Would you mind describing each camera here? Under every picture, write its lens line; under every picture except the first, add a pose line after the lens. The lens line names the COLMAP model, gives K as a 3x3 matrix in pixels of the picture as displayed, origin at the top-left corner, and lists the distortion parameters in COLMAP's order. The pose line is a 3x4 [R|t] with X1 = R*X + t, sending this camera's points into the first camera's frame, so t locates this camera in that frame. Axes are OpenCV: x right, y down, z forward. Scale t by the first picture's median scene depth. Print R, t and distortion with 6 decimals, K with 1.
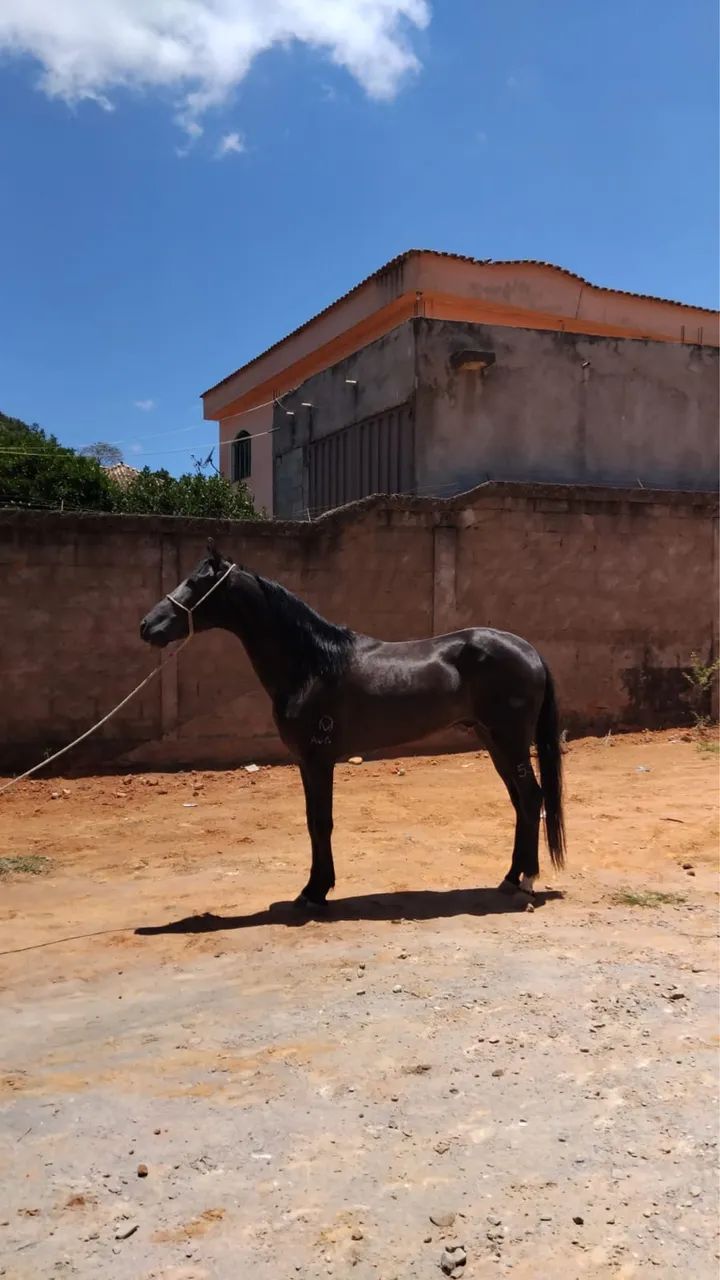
lens RADIAL K [[944.7, 0, 360.0], [0, 944.7, 640.0], [0, 0, 1]] dist [0.134004, -0.271300]
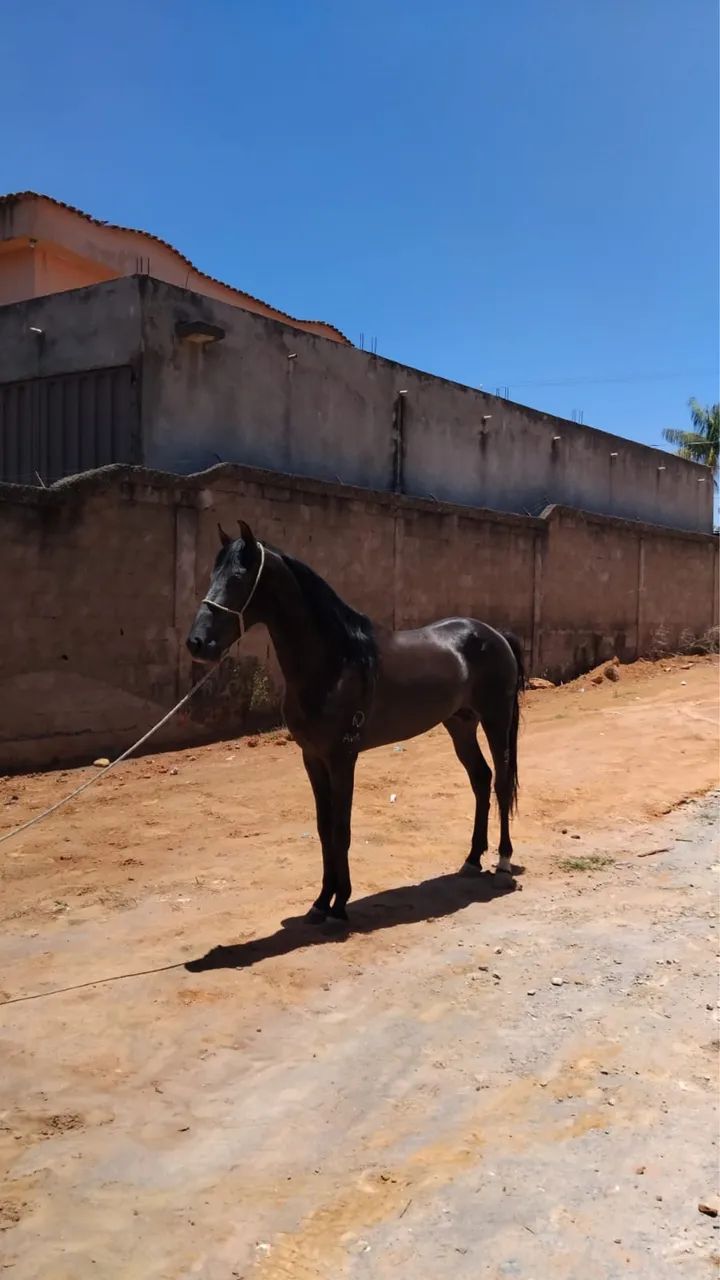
lens RADIAL K [[944.7, 0, 360.0], [0, 944.7, 640.0], [0, 0, 1]] dist [0.134004, -0.271300]
pose [[0.843842, -0.003771, 0.536579, -0.262914], [-0.004306, 0.999896, 0.013798, -0.001023], [-0.536575, -0.013954, 0.843737, 0.109139]]
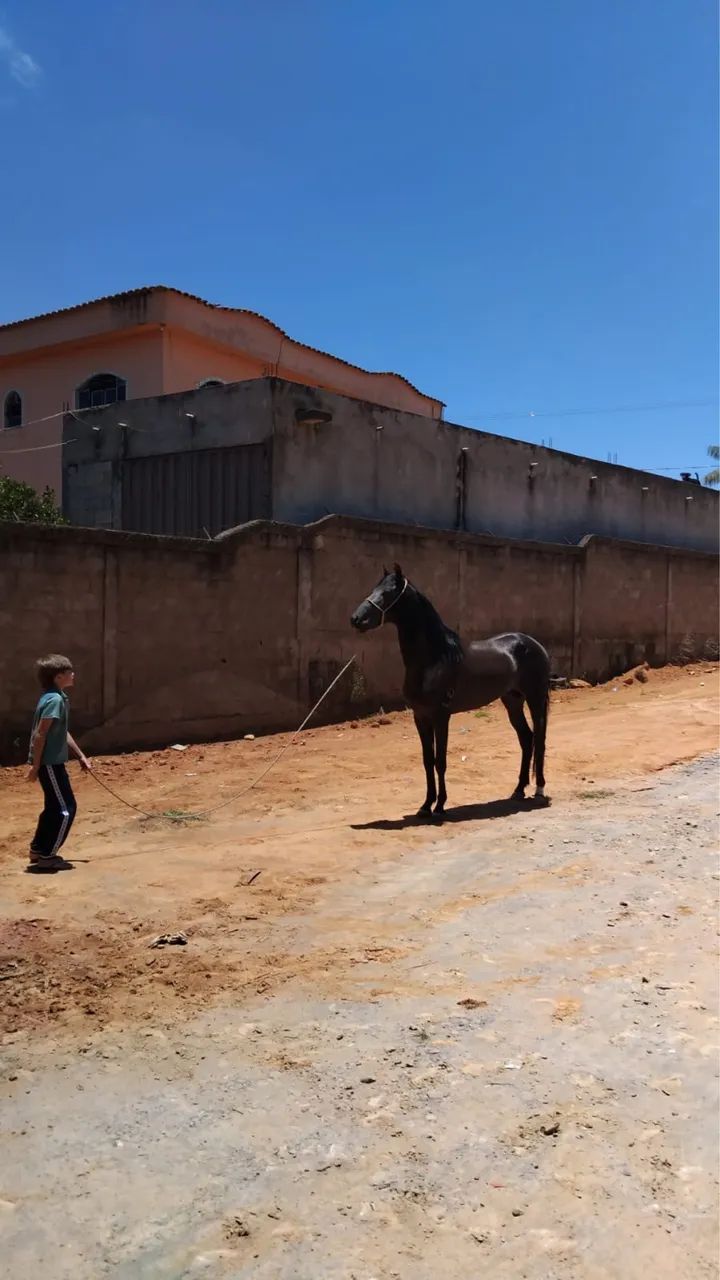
lens RADIAL K [[944.7, 0, 360.0], [0, 944.7, 640.0], [0, 0, 1]] dist [0.134004, -0.271300]
pose [[0.872245, -0.000897, 0.489069, -0.450071], [-0.001543, 0.999988, 0.004586, -0.003867], [-0.489067, -0.004755, 0.872233, -0.130790]]
